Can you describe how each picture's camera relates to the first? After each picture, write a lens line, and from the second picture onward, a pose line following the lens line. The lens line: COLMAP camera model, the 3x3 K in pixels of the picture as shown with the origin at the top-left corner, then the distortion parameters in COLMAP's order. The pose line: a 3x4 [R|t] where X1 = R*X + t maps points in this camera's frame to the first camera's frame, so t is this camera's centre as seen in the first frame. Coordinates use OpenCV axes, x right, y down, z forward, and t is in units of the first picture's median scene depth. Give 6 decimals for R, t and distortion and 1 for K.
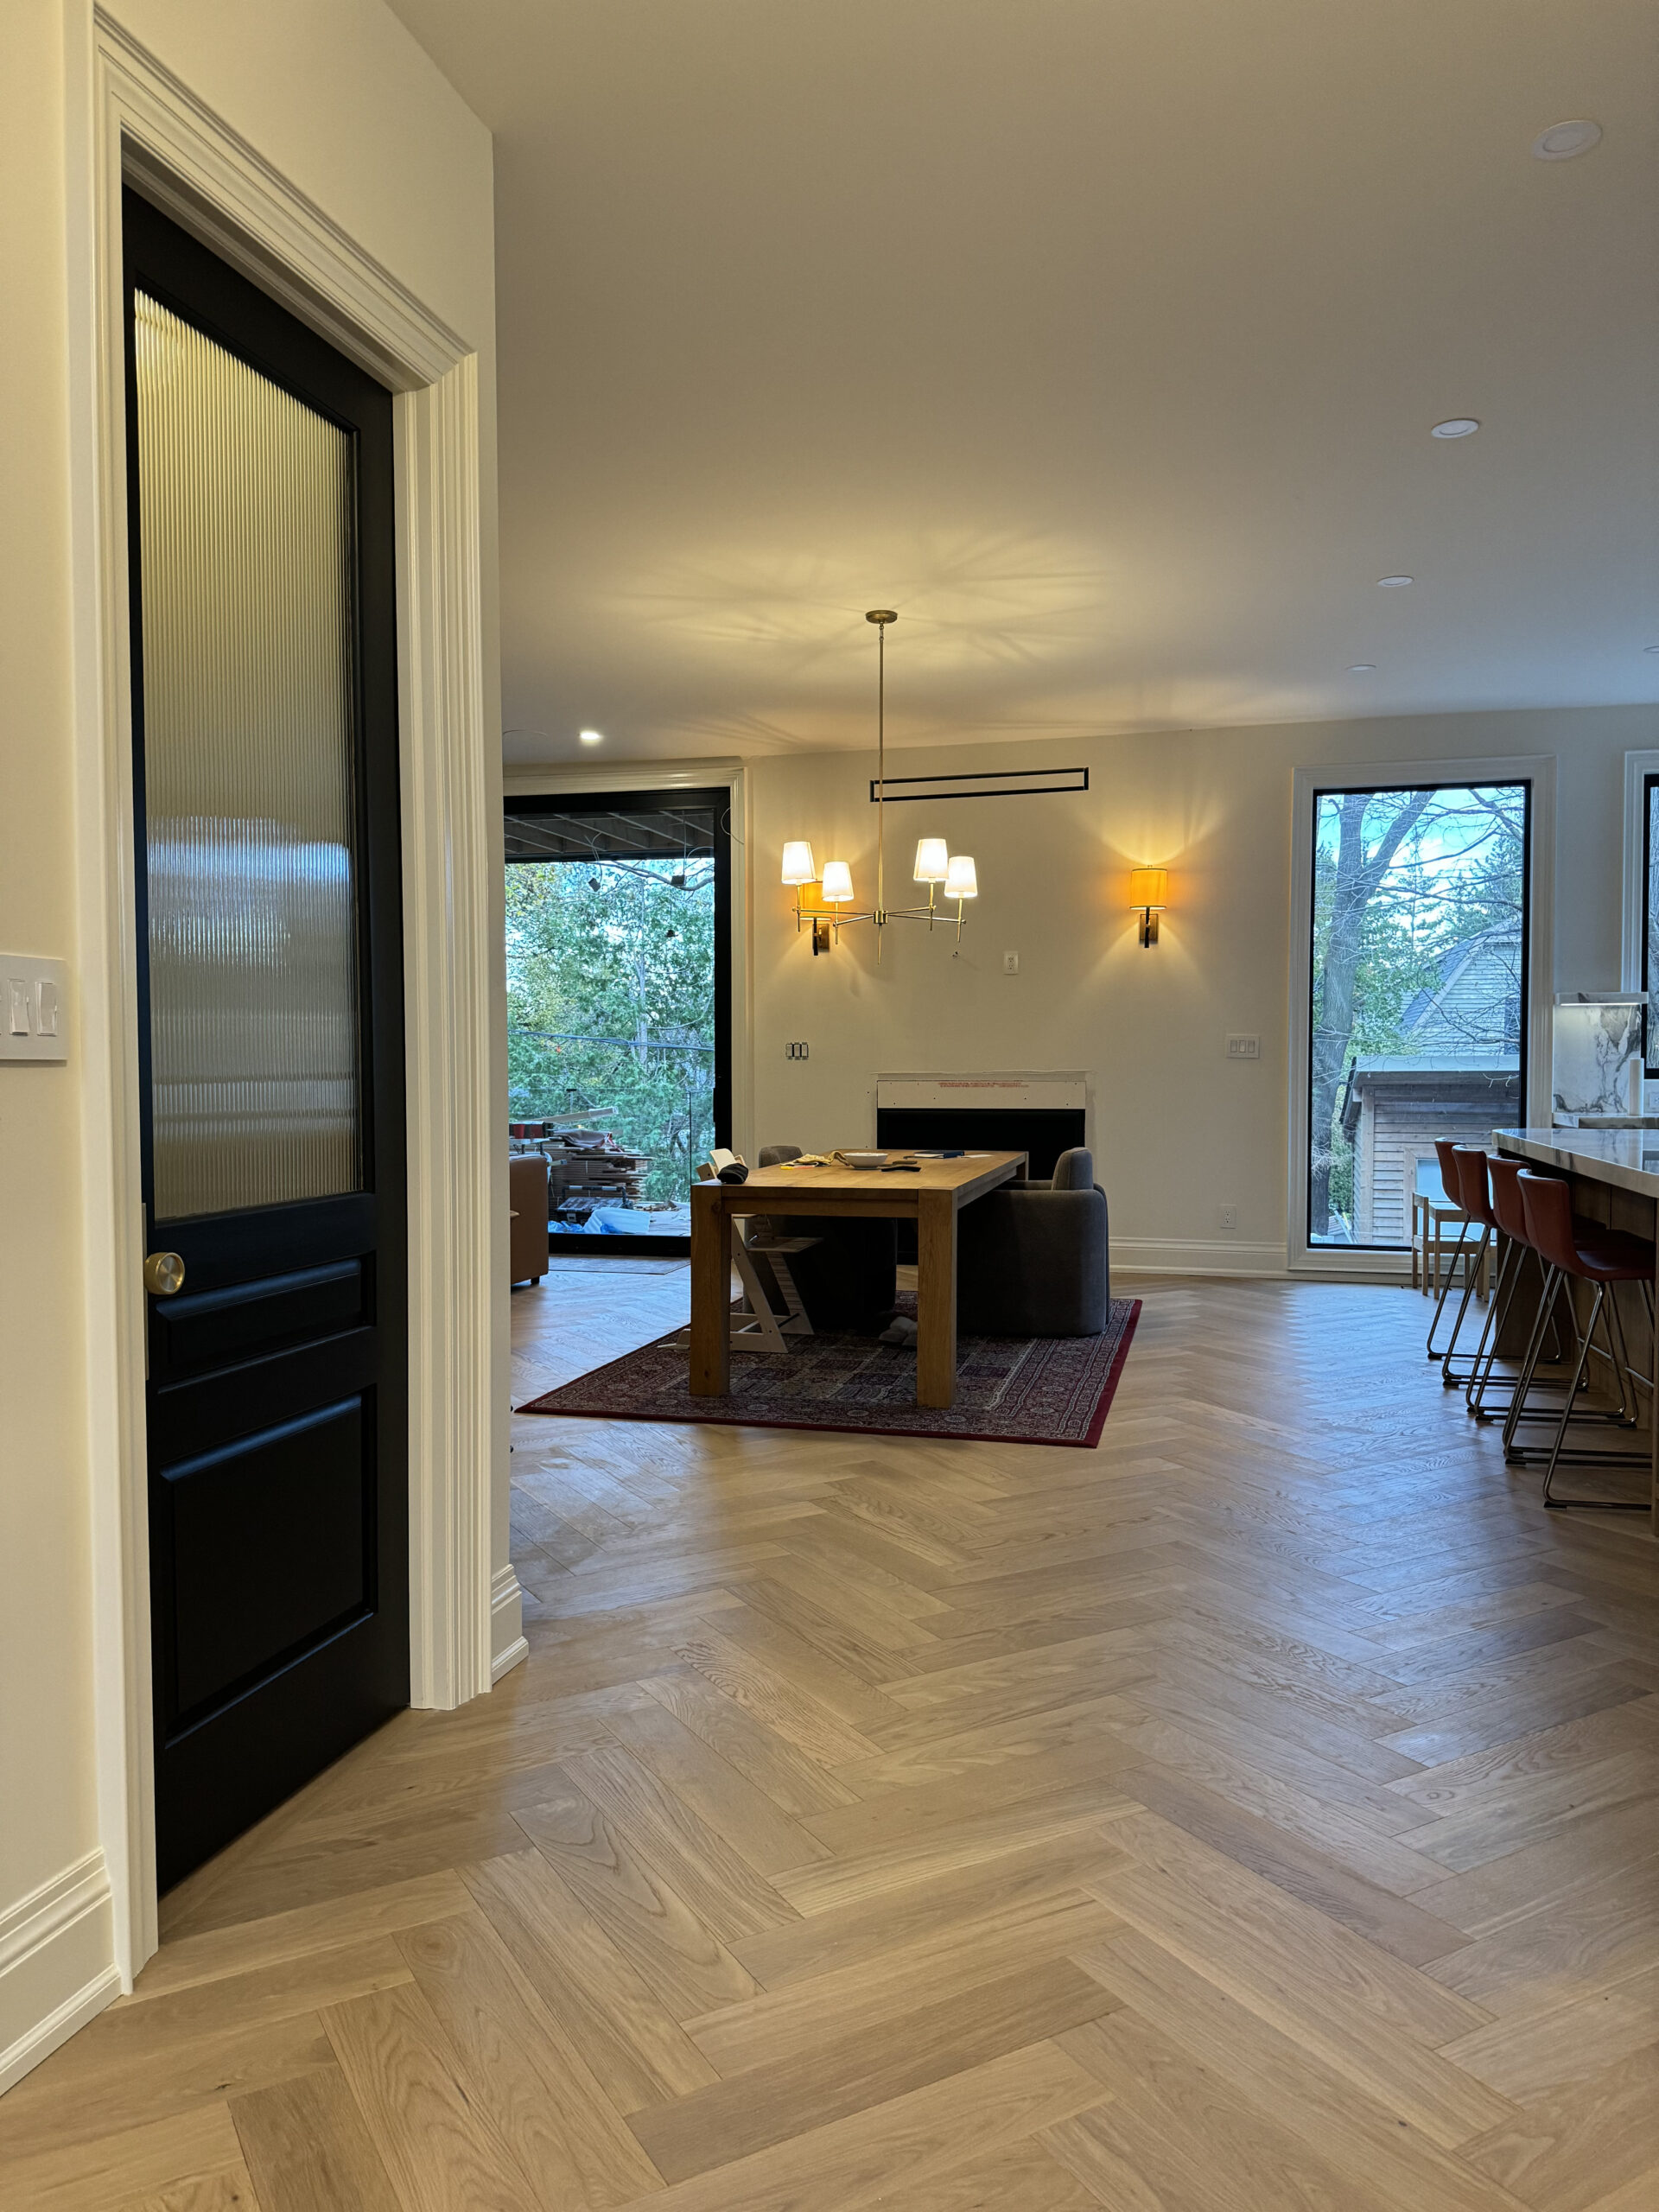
lens RADIAL K [[1547.6, 0, 820.9], [0, 1547.6, 1122.0], [0, 0, 1]] dist [0.068127, -0.028961]
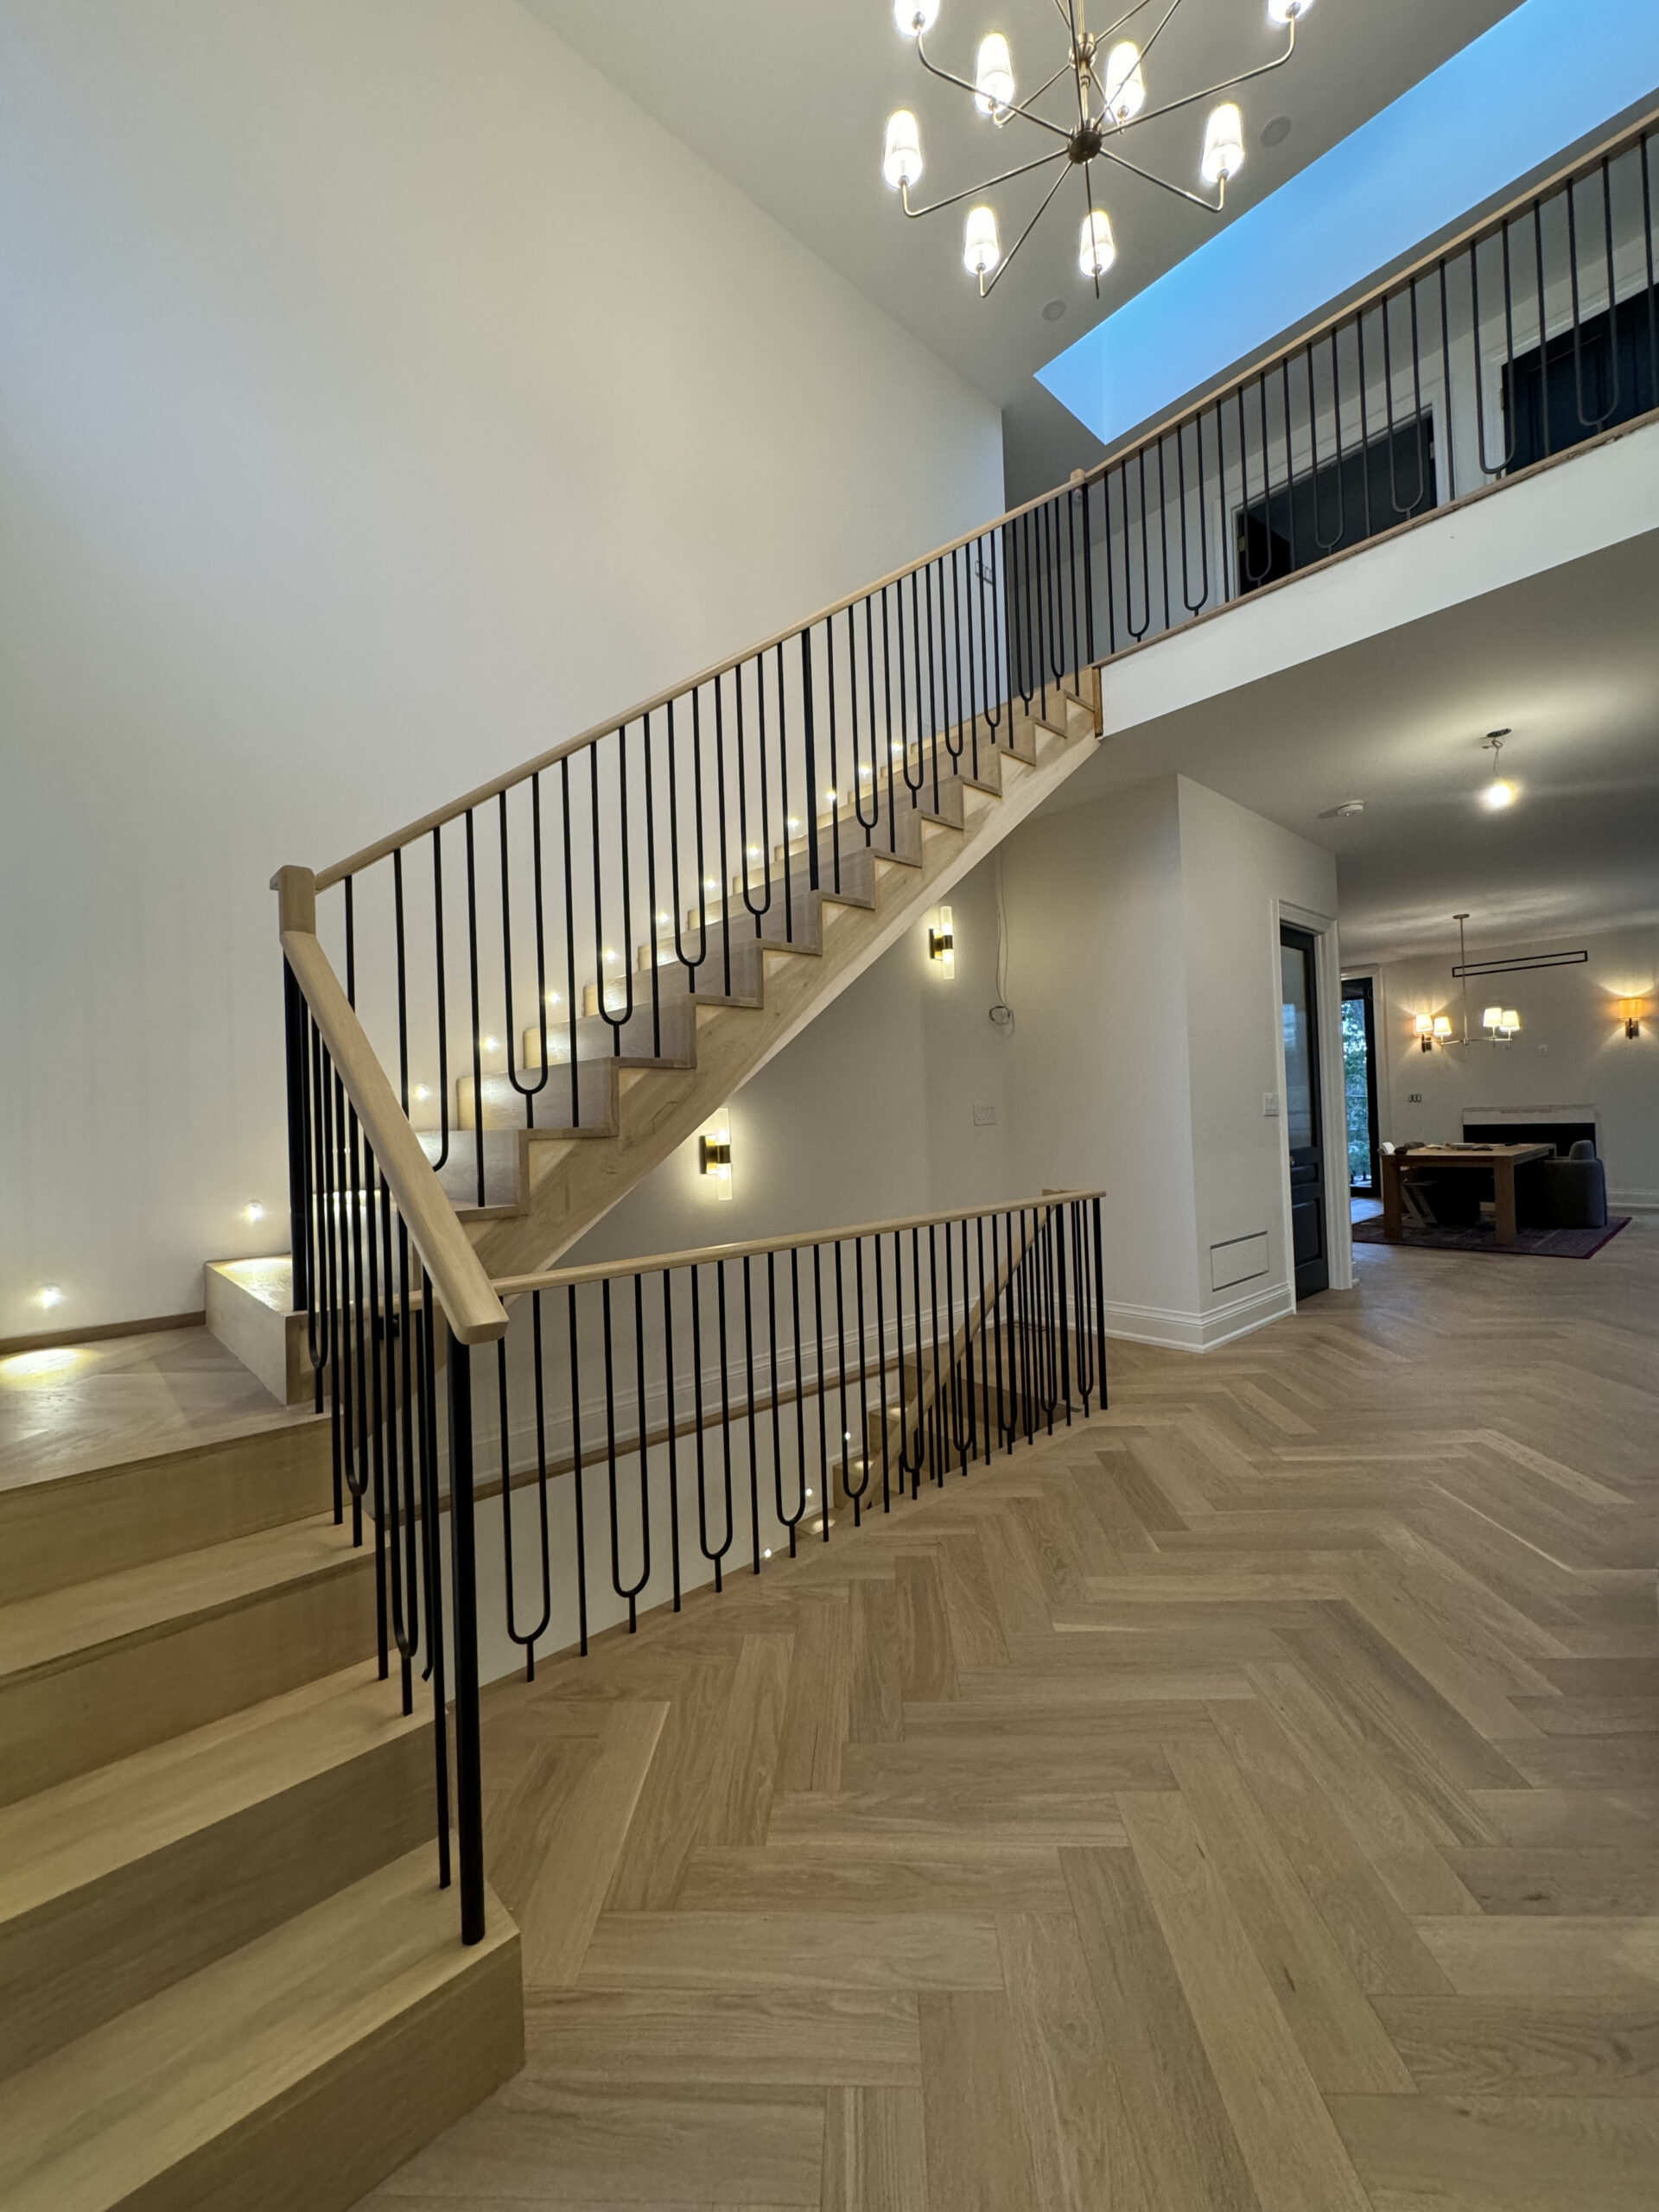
lens RADIAL K [[878.2, 0, 828.3], [0, 878.2, 1107.1], [0, 0, 1]] dist [-0.002999, 0.000771]
pose [[0.838926, -0.033982, -0.543183, -0.044240], [0.011995, 0.998961, -0.043971, 0.010333], [0.544113, 0.030373, 0.838462, -0.515470]]
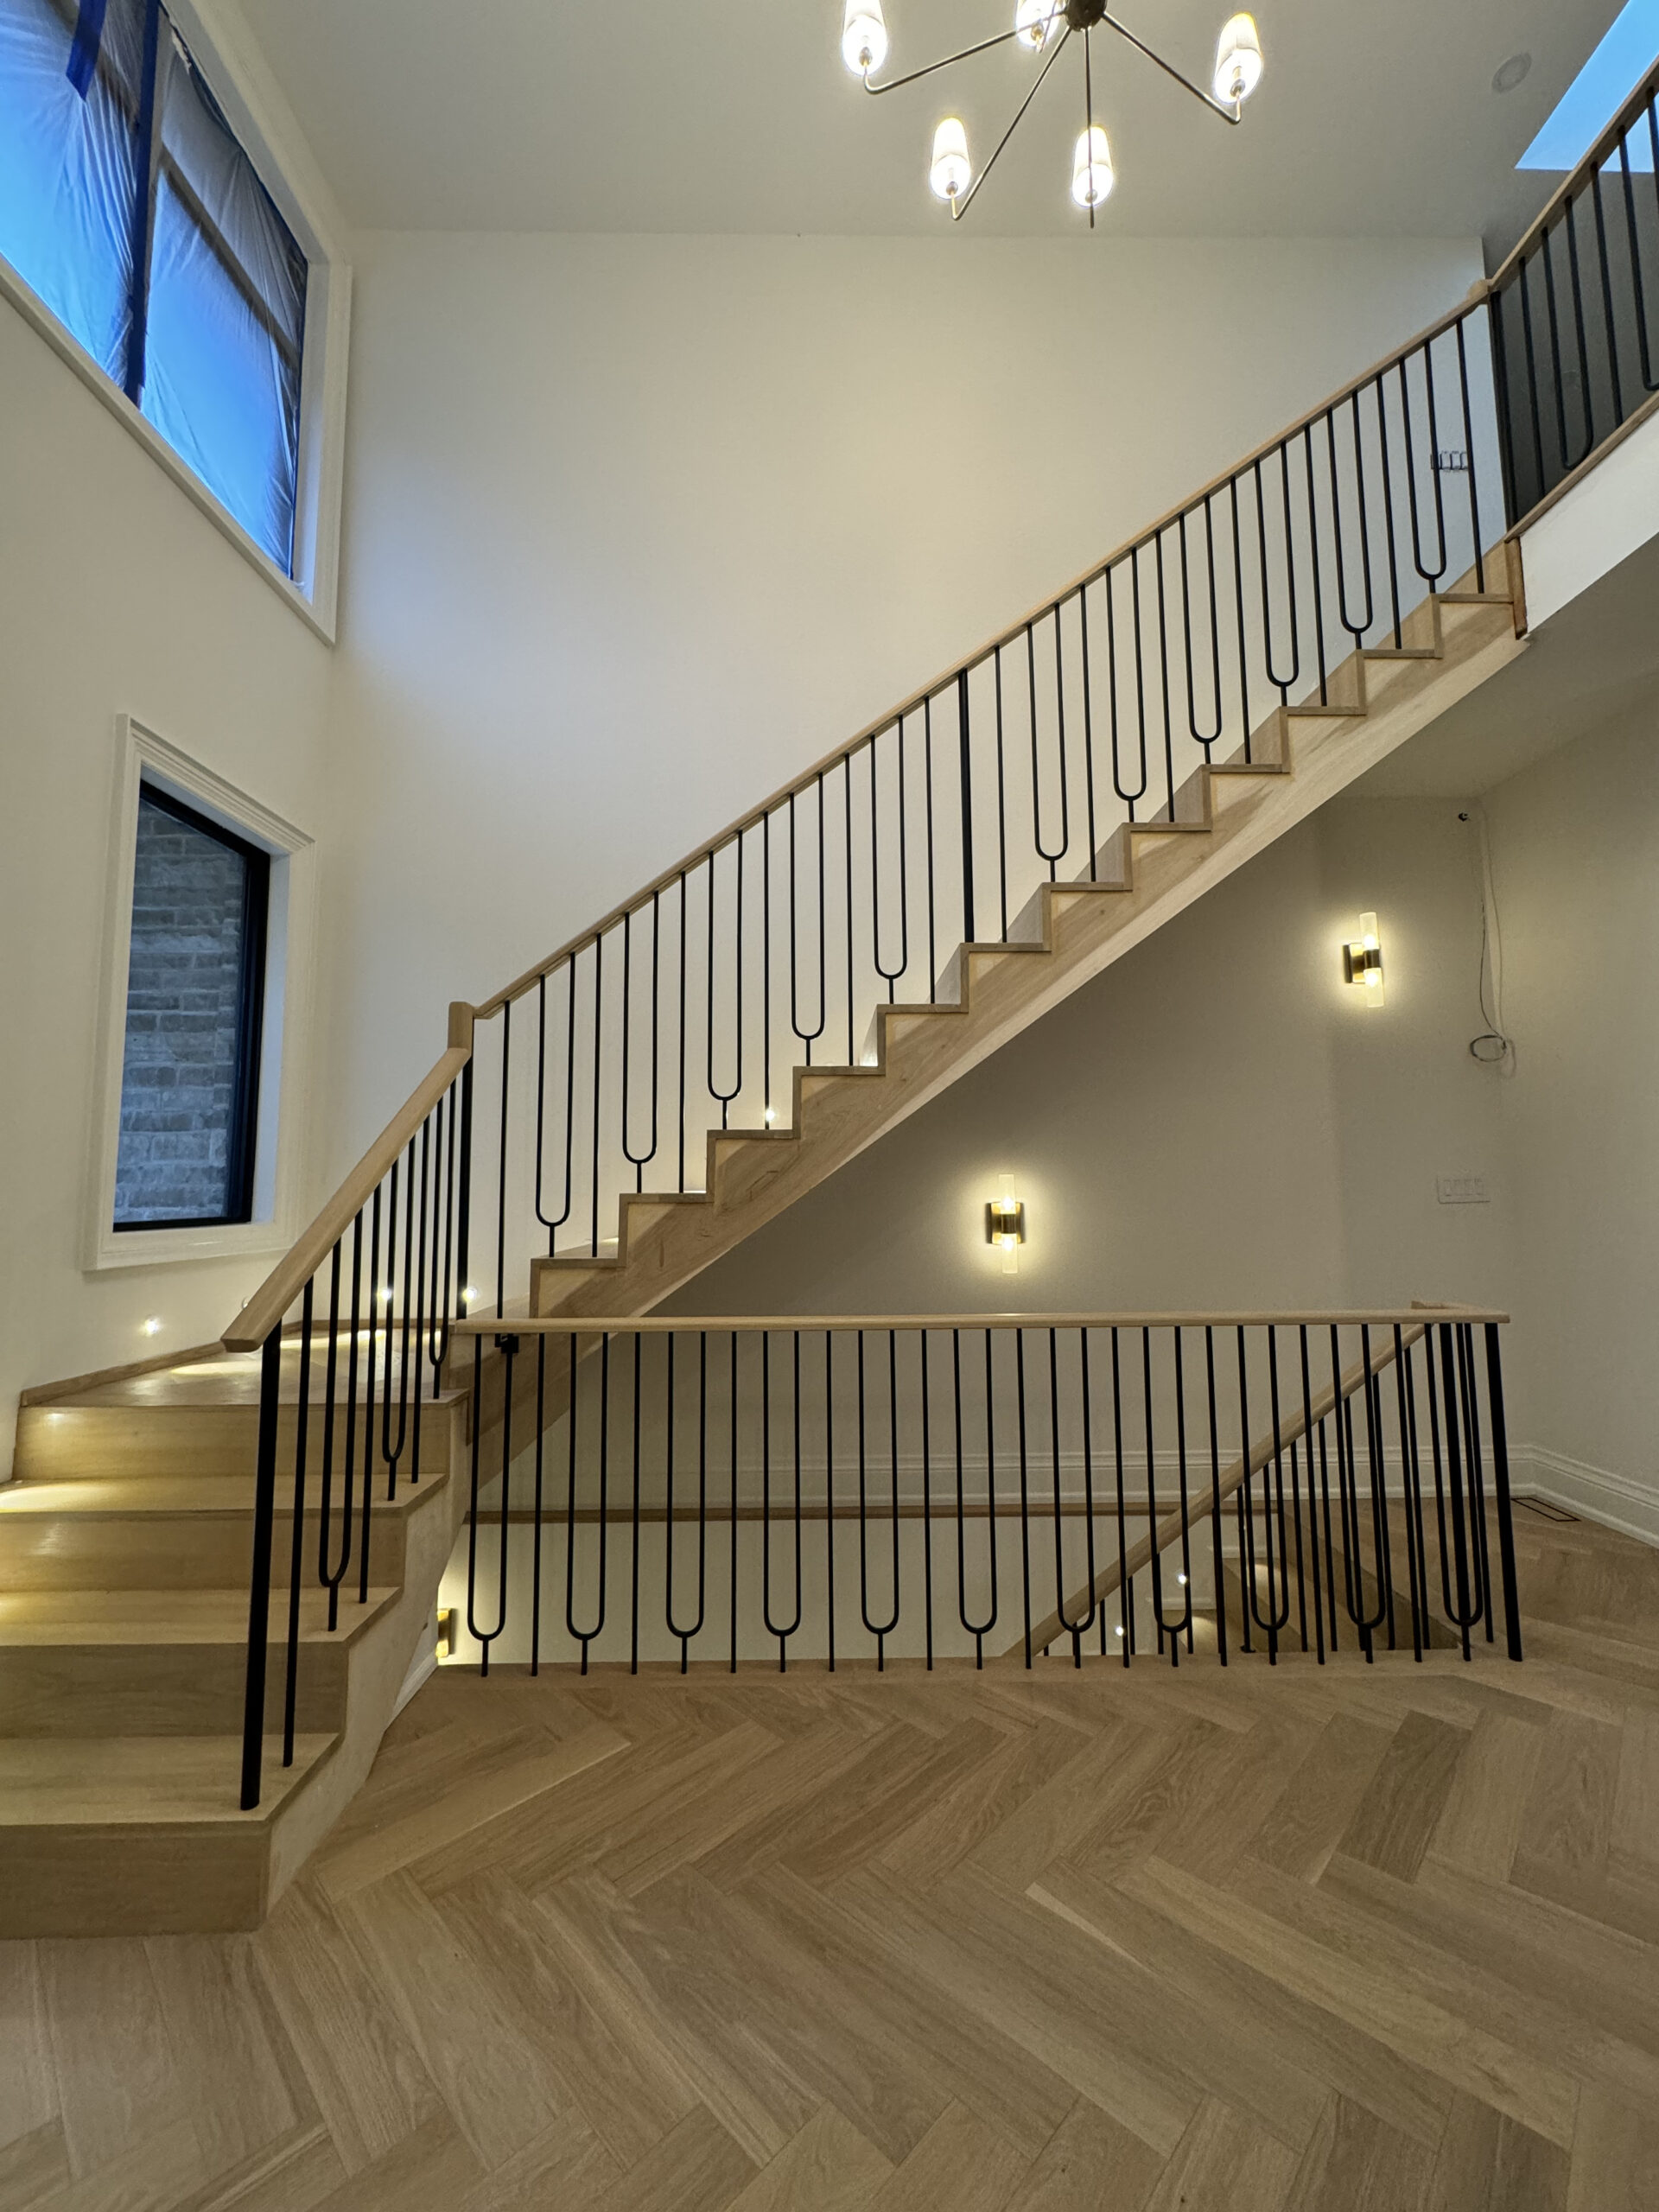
lens RADIAL K [[878.2, 0, 826.0], [0, 878.2, 1105.2], [0, 0, 1]] dist [-0.002999, 0.000771]
pose [[0.265532, -0.091047, -0.959793, 0.064055], [-0.030174, 0.994258, -0.102664, 0.002364], [0.963630, 0.056222, 0.261260, -0.346324]]
